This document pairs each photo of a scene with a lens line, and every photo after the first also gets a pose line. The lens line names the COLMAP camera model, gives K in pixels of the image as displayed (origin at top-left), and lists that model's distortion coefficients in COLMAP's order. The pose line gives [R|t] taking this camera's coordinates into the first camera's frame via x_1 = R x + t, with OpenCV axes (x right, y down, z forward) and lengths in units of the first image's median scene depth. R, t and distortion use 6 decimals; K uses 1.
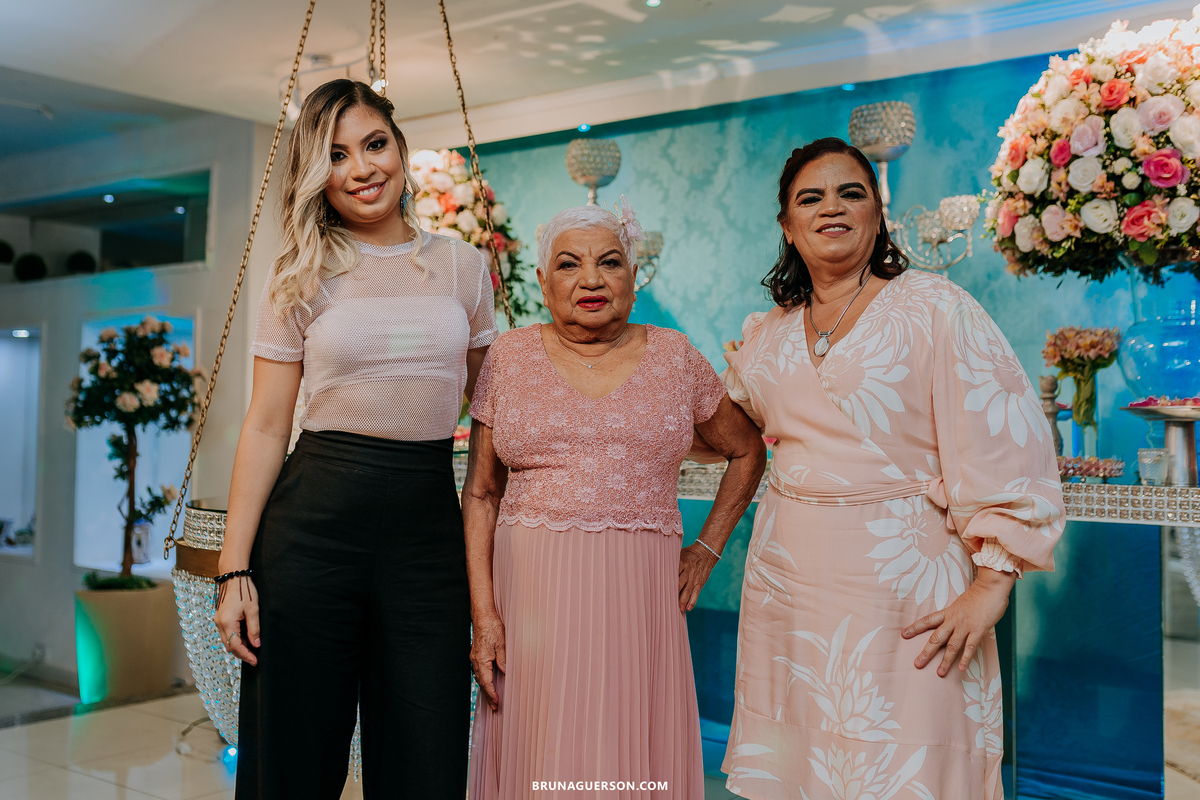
lens RADIAL K [[1304.3, 0, 591.9], [0, 1304.3, 361.0], [0, 0, 1]] dist [-0.006450, -0.004379]
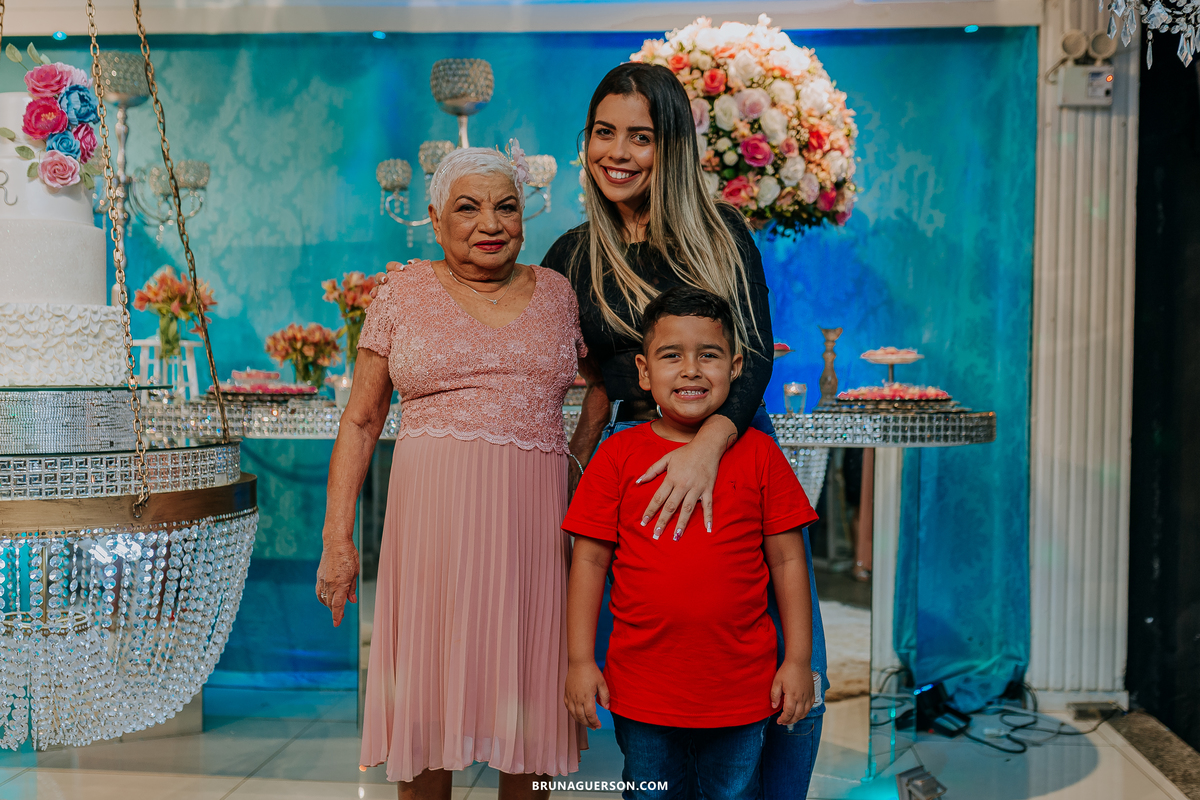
lens RADIAL K [[1317.9, 0, 617.9], [0, 1317.9, 405.4], [0, 0, 1]] dist [-0.003057, 0.003132]
pose [[0.836336, -0.010946, 0.548108, -0.297474], [-0.026377, 0.997839, 0.060176, 0.015260], [-0.547582, -0.064785, 0.834240, 0.034339]]
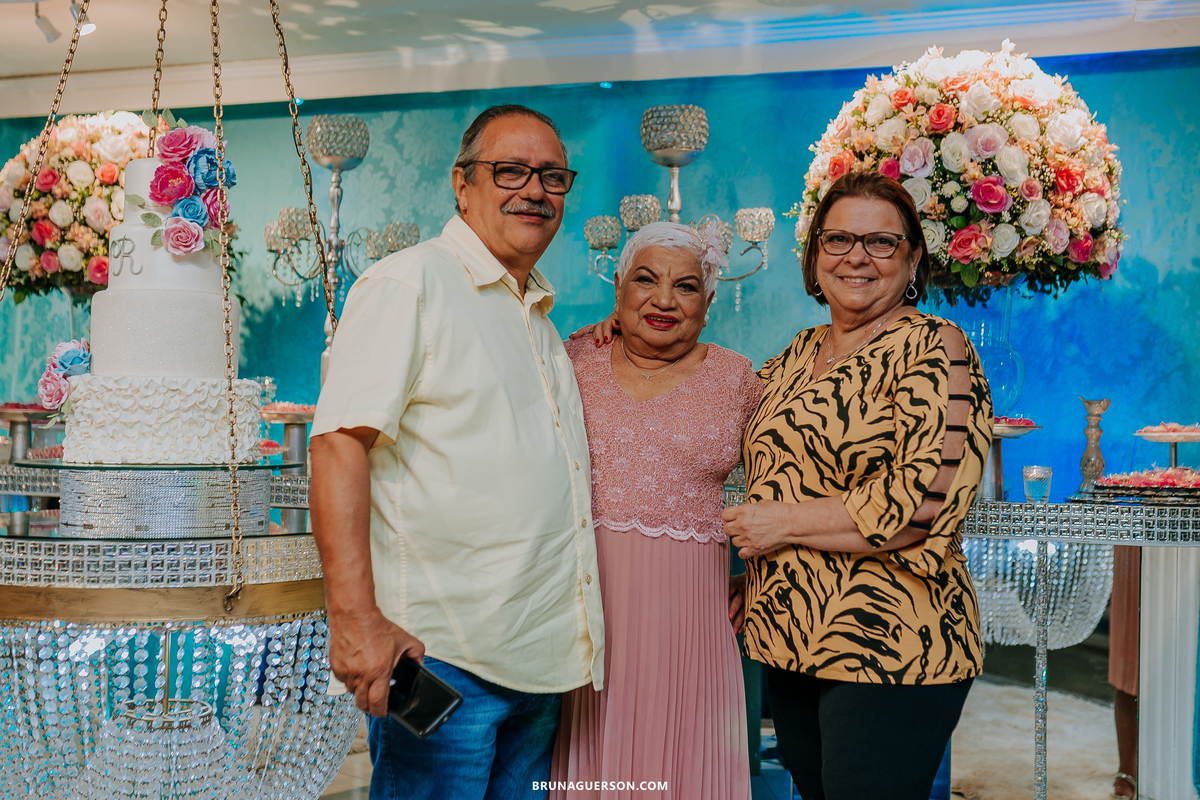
lens RADIAL K [[1377.7, 0, 624.1], [0, 1377.7, 381.7], [0, 0, 1]] dist [-0.012550, -0.021923]
pose [[0.942040, 0.025304, 0.334546, -0.171391], [-0.028318, 0.999590, 0.004134, 0.003559], [-0.334304, -0.013369, 0.942370, 0.059851]]
